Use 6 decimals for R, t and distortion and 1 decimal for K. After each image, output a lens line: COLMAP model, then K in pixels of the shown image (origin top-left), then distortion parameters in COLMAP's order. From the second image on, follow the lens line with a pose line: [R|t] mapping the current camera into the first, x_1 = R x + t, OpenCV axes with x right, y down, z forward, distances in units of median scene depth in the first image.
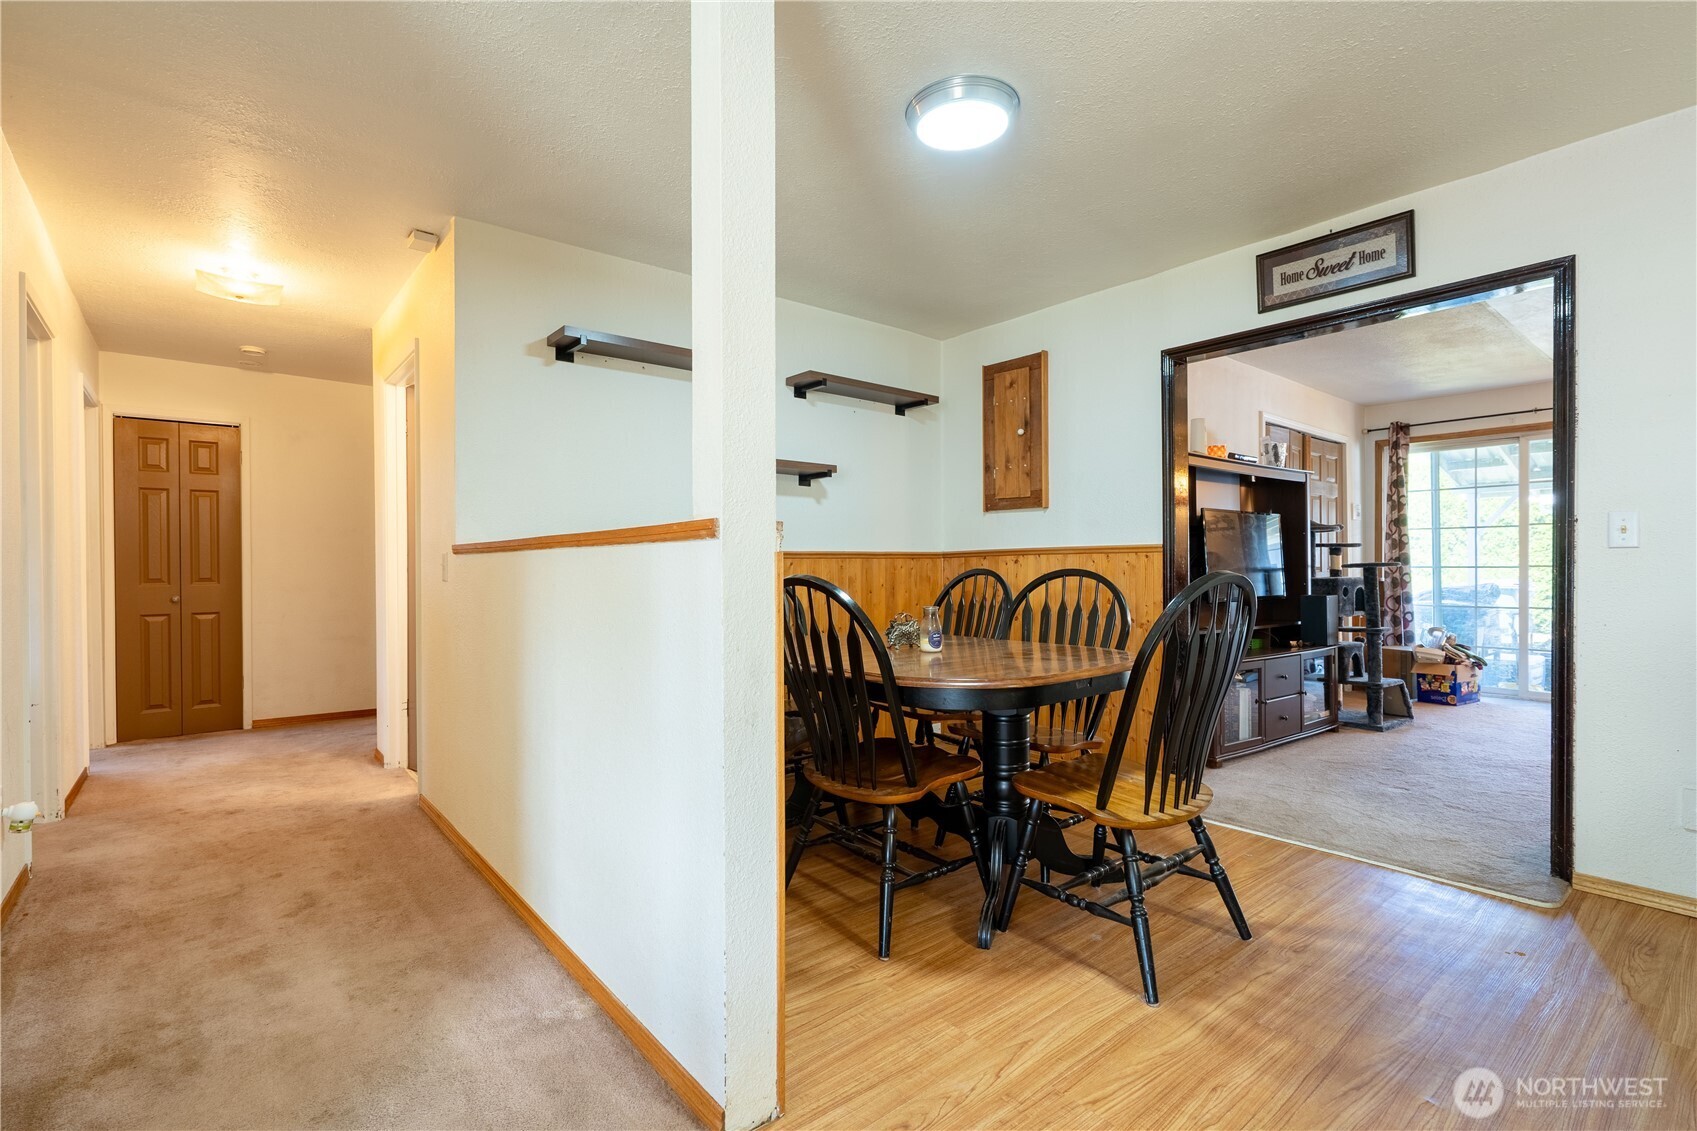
lens RADIAL K [[764.2, 0, 851.3], [0, 764.2, 564.5], [0, 0, 1]] dist [-0.008269, 0.002756]
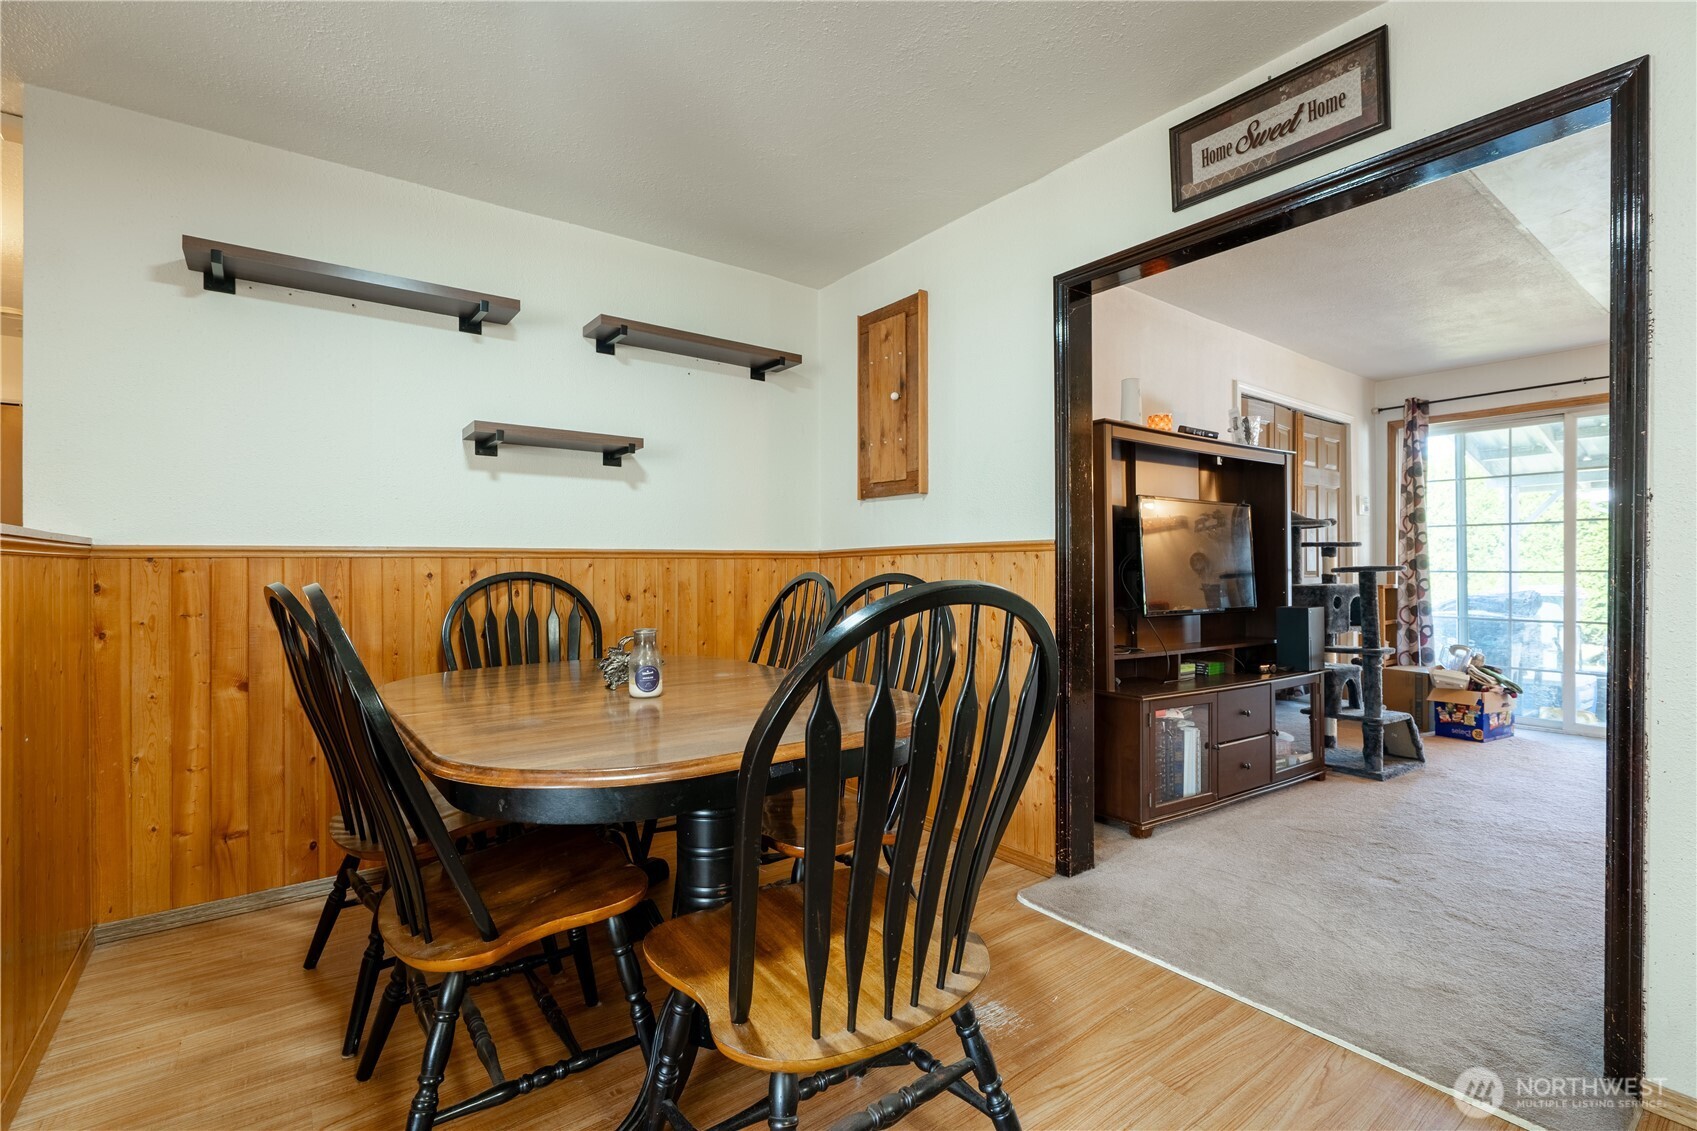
lens RADIAL K [[764.2, 0, 845.3], [0, 764.2, 565.1], [0, 0, 1]] dist [-0.008269, 0.002756]
pose [[0.999172, 0.002966, -0.040584, 0.210631], [-0.003009, 0.999995, -0.000994, -0.001441], [0.040581, 0.001115, 0.999176, 0.229924]]
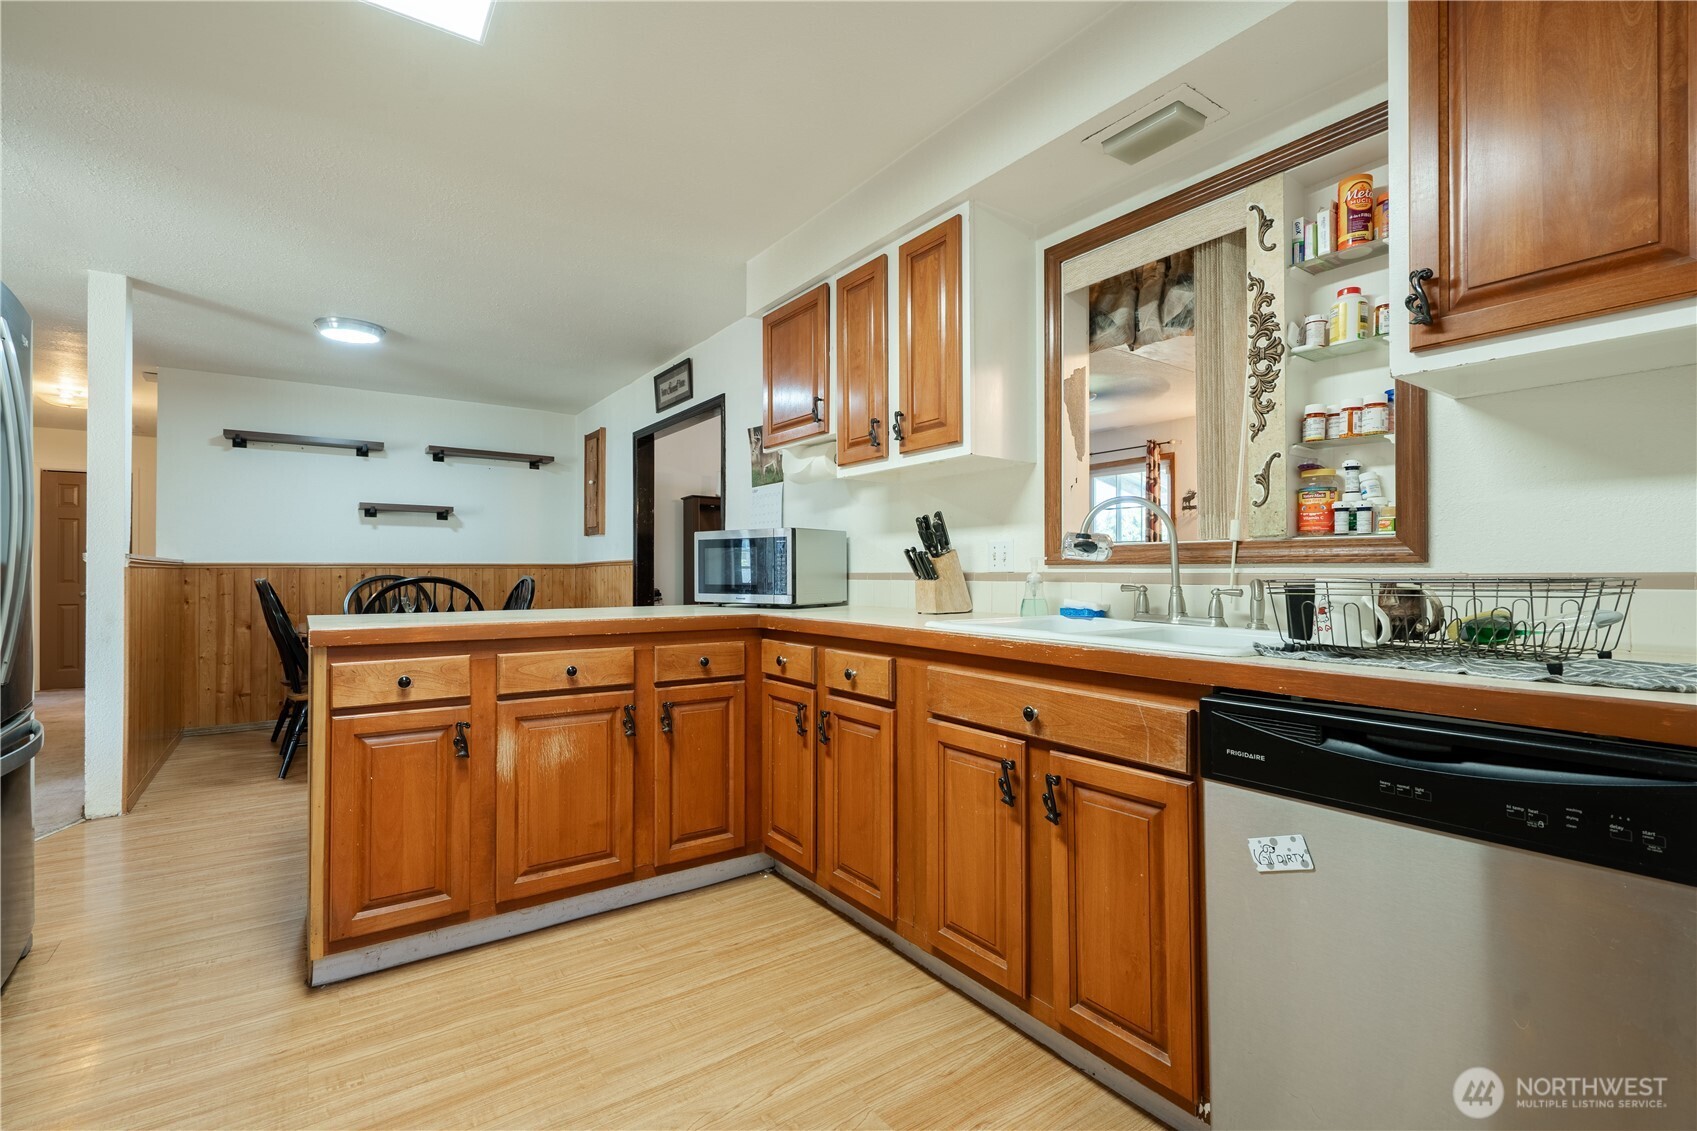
lens RADIAL K [[764.2, 0, 846.0], [0, 764.2, 565.4], [0, 0, 1]] dist [-0.008269, 0.002756]
pose [[0.997833, 0.002531, -0.065744, 0.826841], [-0.003264, 0.999934, -0.011036, -0.000191], [0.065712, 0.011226, 0.997775, -0.433688]]
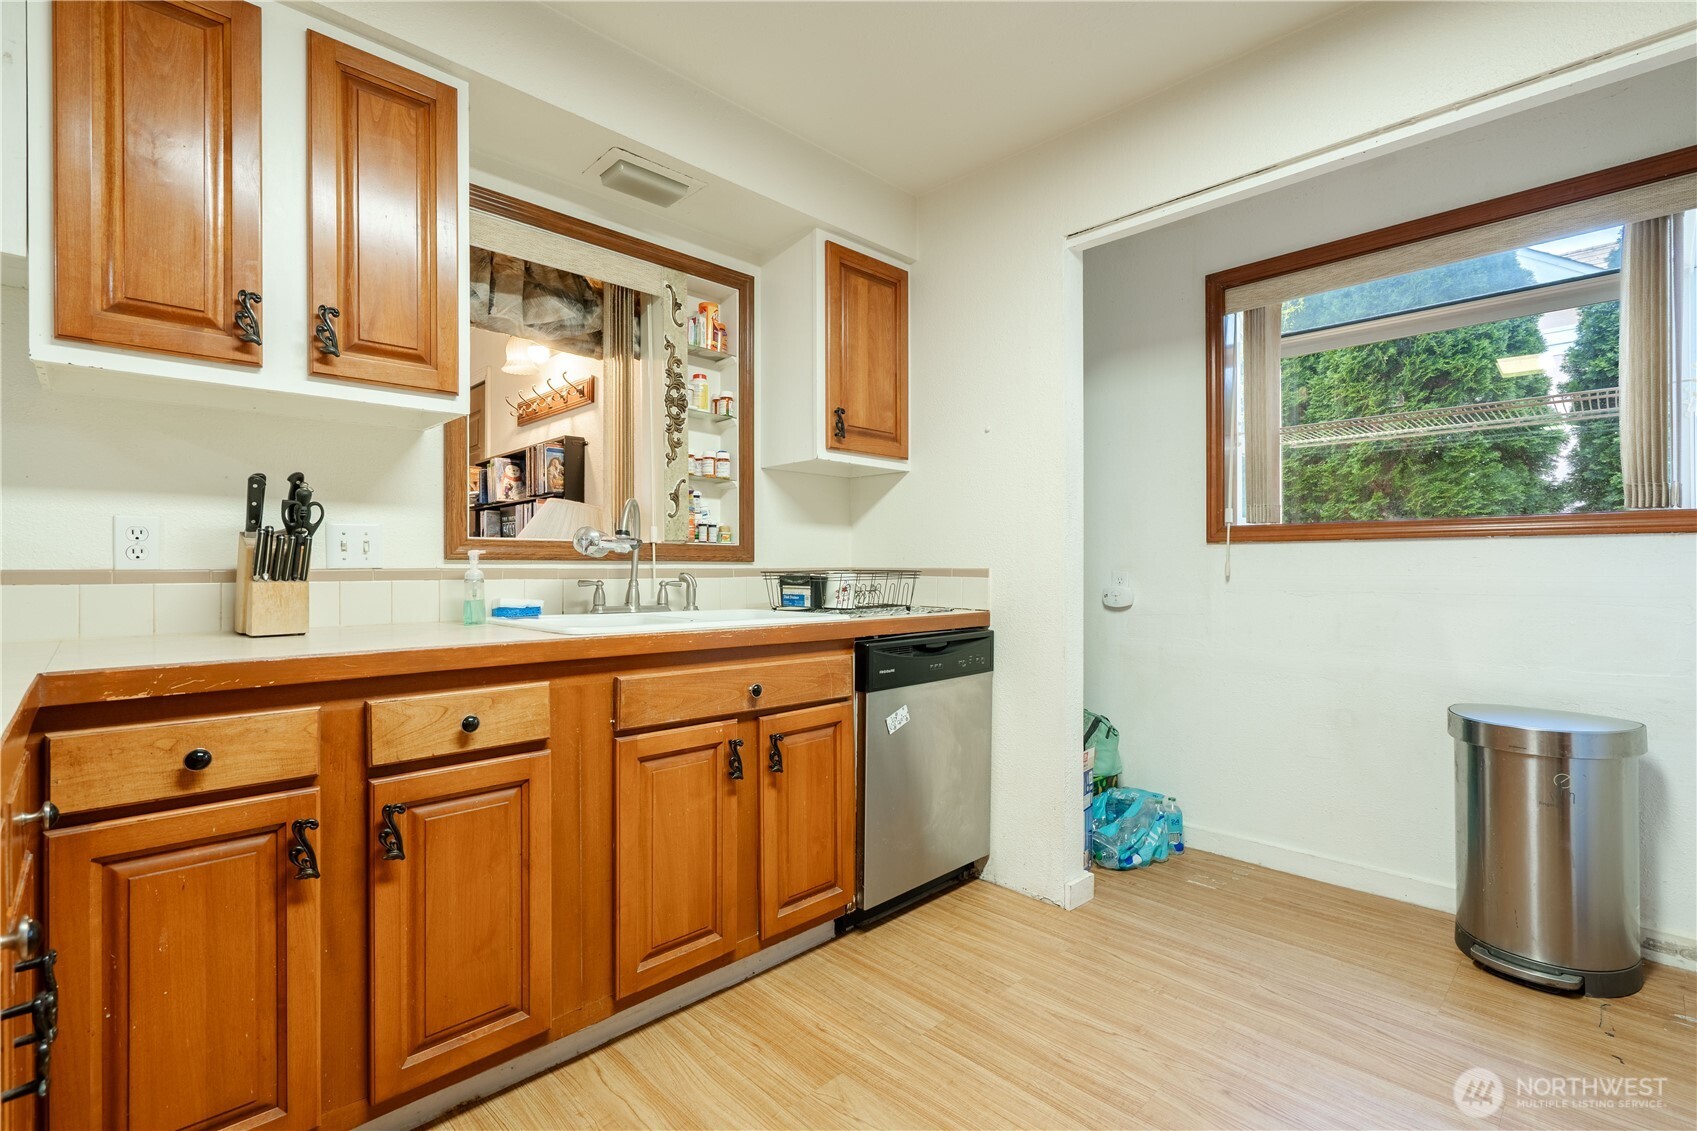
lens RADIAL K [[764.2, 0, 849.1], [0, 764.2, 565.4], [0, 0, 1]] dist [-0.008269, 0.002756]
pose [[-0.094185, 0.005408, 0.995540, 0.424153], [0.003938, 0.999979, -0.005059, -0.000224], [-0.995547, 0.003444, -0.094204, -0.033479]]
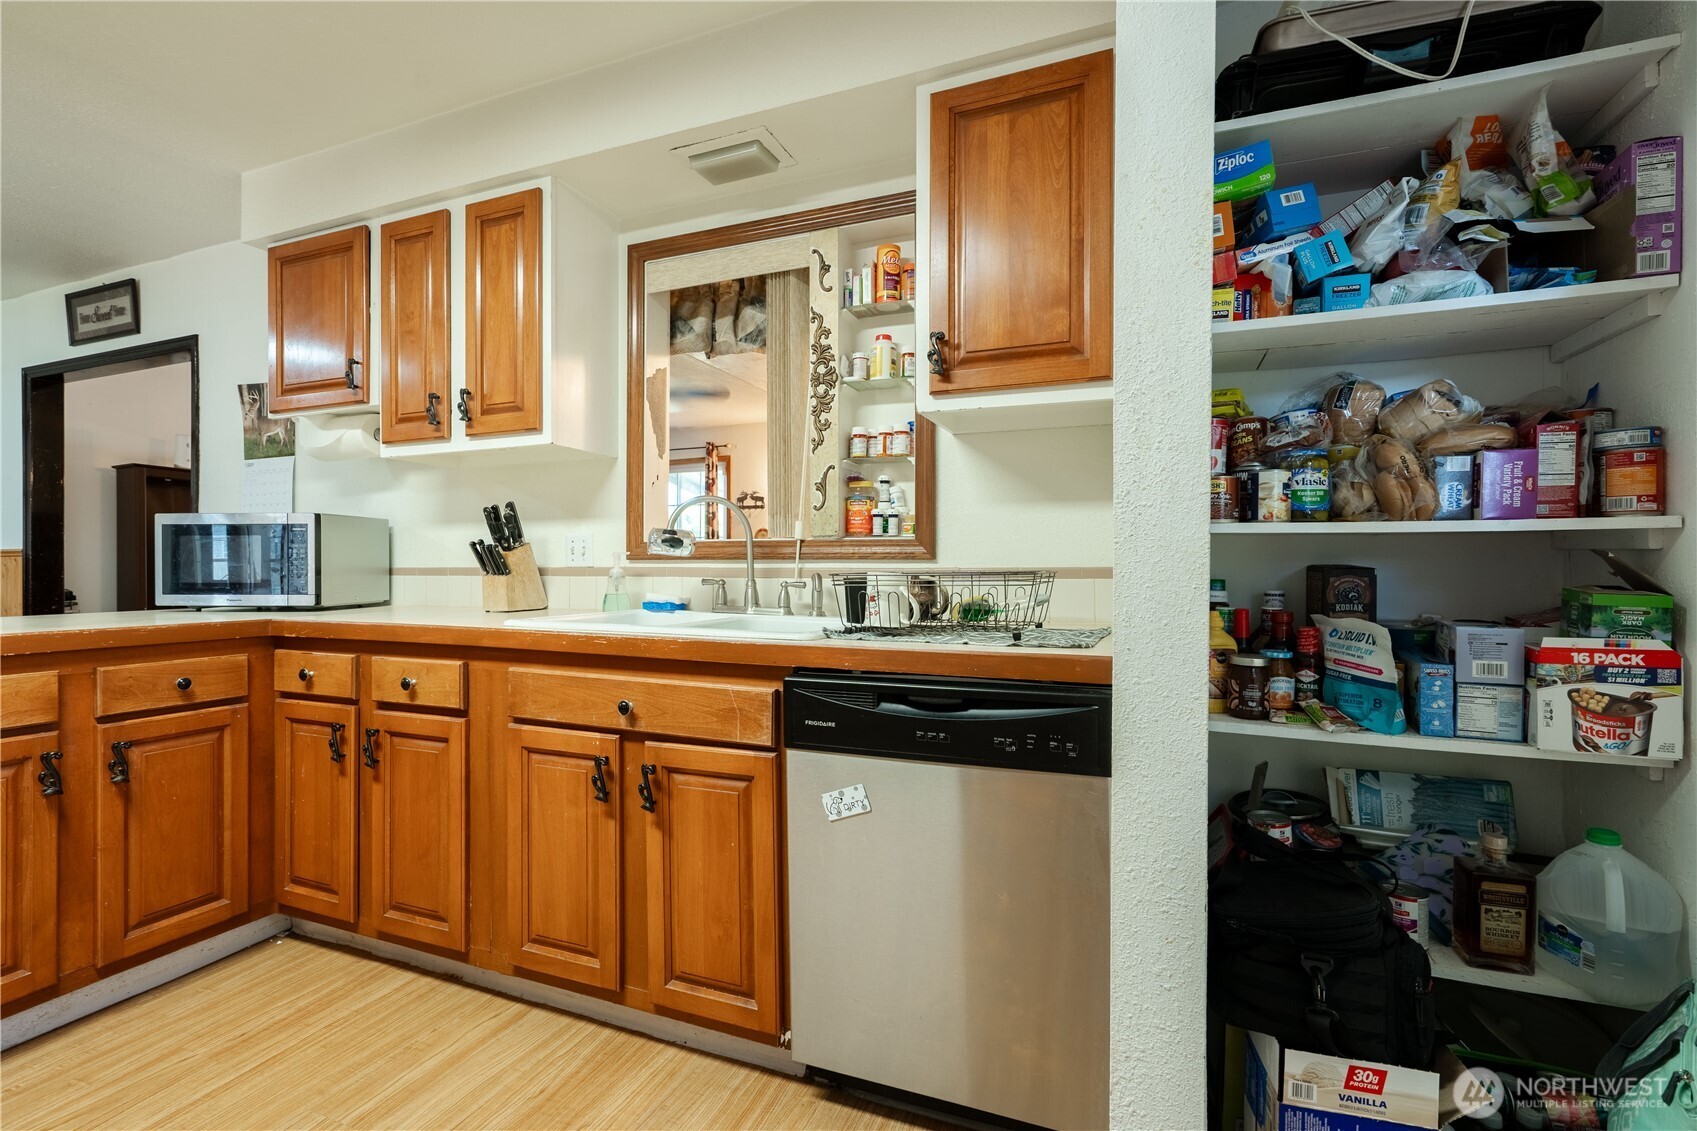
lens RADIAL K [[764.2, 0, 849.0], [0, 764.2, 565.3], [0, 0, 1]] dist [-0.008269, 0.002756]
pose [[0.874688, 0.003922, 0.484671, 0.804280], [-0.001702, 0.999986, -0.005020, -0.000481], [-0.484684, 0.003566, 0.874682, -0.437584]]
